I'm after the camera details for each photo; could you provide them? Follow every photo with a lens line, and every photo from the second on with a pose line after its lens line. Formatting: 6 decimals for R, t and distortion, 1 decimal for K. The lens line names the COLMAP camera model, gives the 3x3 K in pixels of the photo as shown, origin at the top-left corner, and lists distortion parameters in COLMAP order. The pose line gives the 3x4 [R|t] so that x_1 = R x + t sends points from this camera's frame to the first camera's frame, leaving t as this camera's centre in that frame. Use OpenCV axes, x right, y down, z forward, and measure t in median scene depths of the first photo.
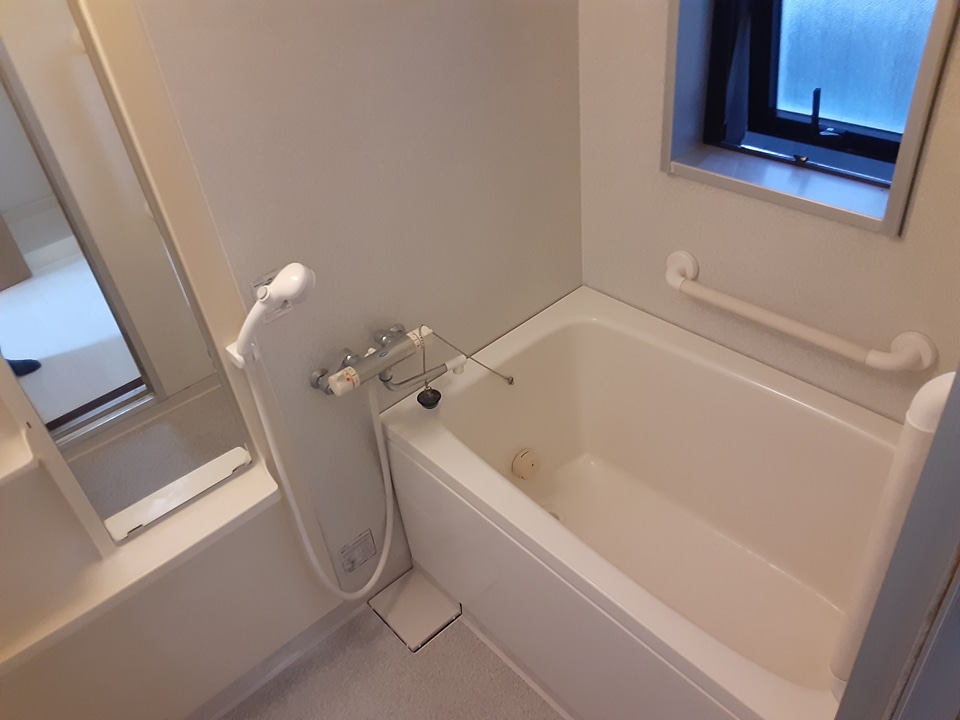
lens RADIAL K [[767.5, 0, 450.5], [0, 767.5, 364.6], [0, 0, 1]] dist [0.138747, -0.232030]
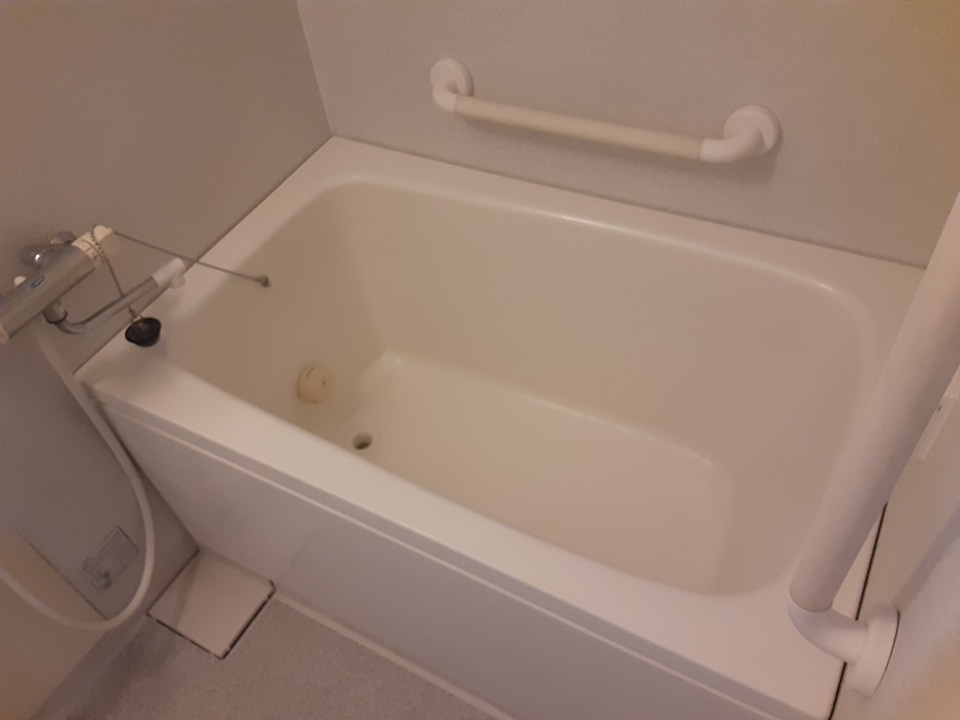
lens RADIAL K [[767.5, 0, 450.5], [0, 767.5, 364.6], [0, 0, 1]] dist [0.138747, -0.232030]
pose [[0.941612, -0.241508, 0.234606, 0.057880], [0.207977, 0.965155, 0.158813, 0.018288], [-0.264786, -0.100748, 0.959030, 0.261565]]
